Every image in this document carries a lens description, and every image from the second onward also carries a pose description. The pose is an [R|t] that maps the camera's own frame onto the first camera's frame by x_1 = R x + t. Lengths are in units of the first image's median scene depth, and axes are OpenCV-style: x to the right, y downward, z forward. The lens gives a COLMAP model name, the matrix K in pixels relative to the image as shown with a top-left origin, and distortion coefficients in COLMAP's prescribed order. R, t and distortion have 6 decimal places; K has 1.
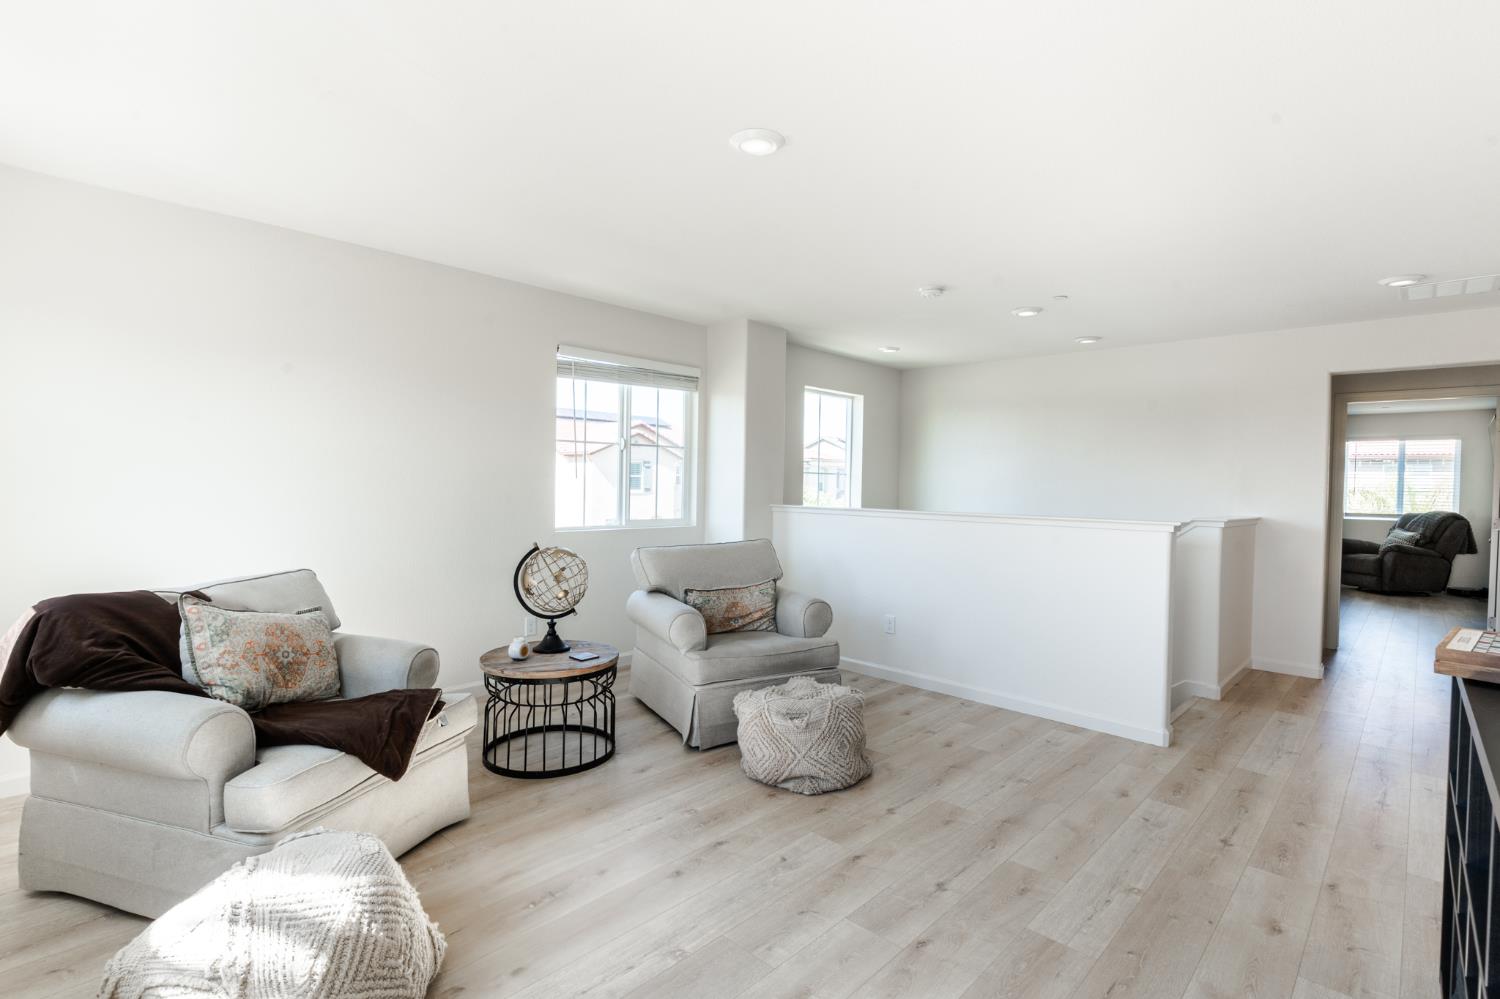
lens RADIAL K [[731.6, 0, 754.3], [0, 731.6, 500.9], [0, 0, 1]] dist [-0.001145, 0.001391]
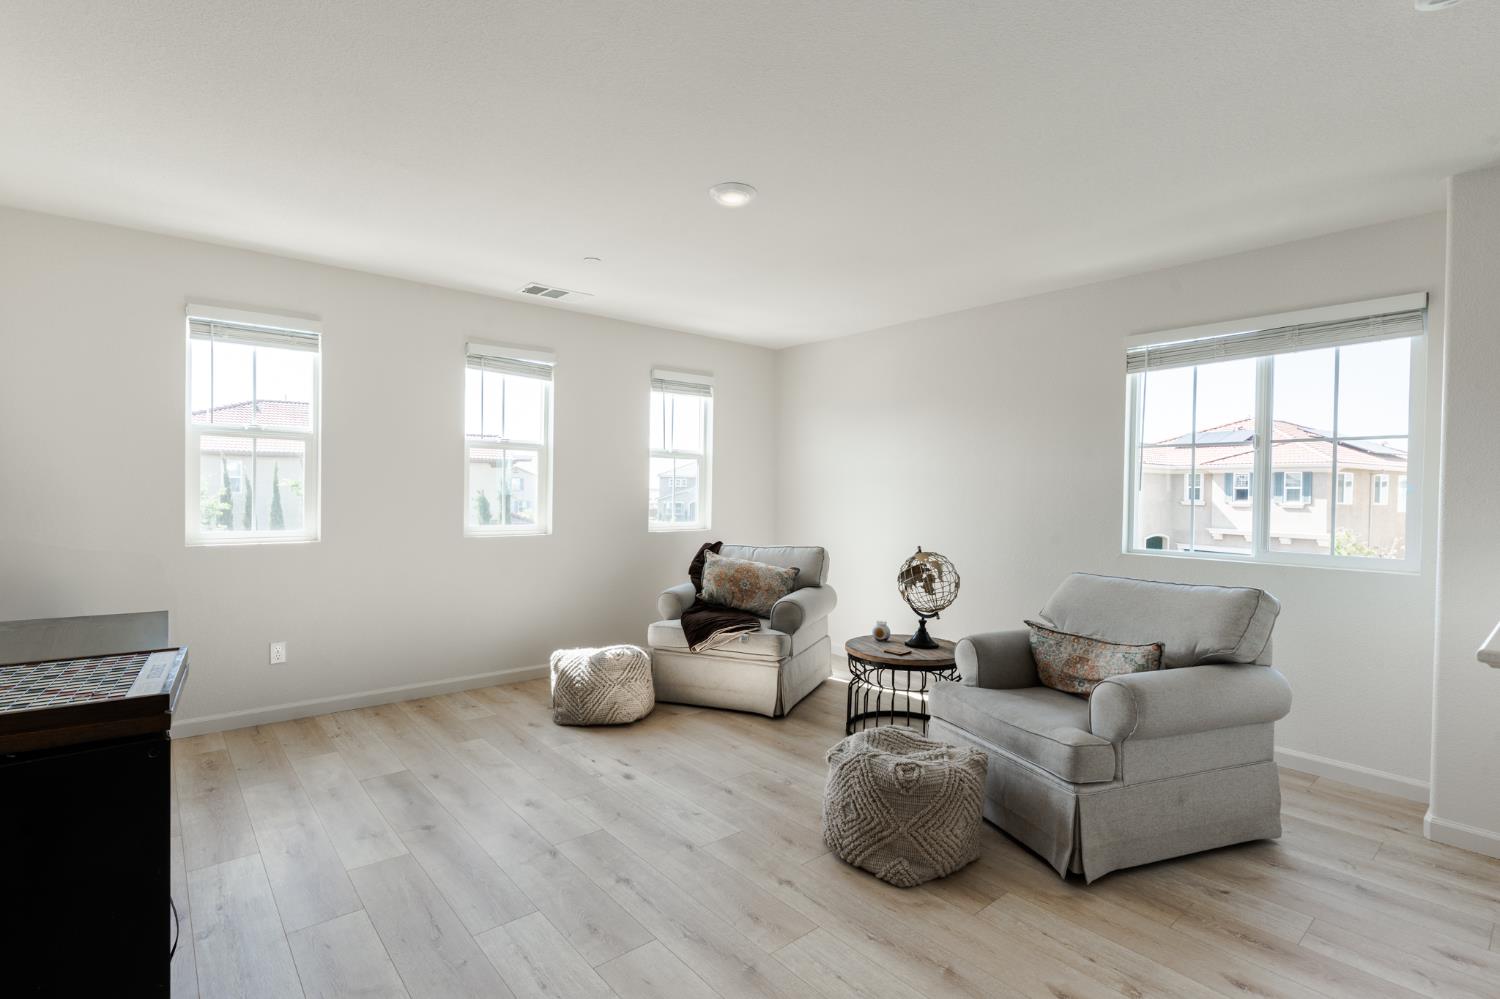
lens RADIAL K [[731.6, 0, 754.3], [0, 731.6, 498.7], [0, 0, 1]] dist [-0.001145, 0.001391]
pose [[-0.130547, 0.003551, -0.991436, 0.980387], [-0.028616, 0.999563, 0.007348, -0.021334], [0.991029, 0.029330, -0.130388, 1.015568]]
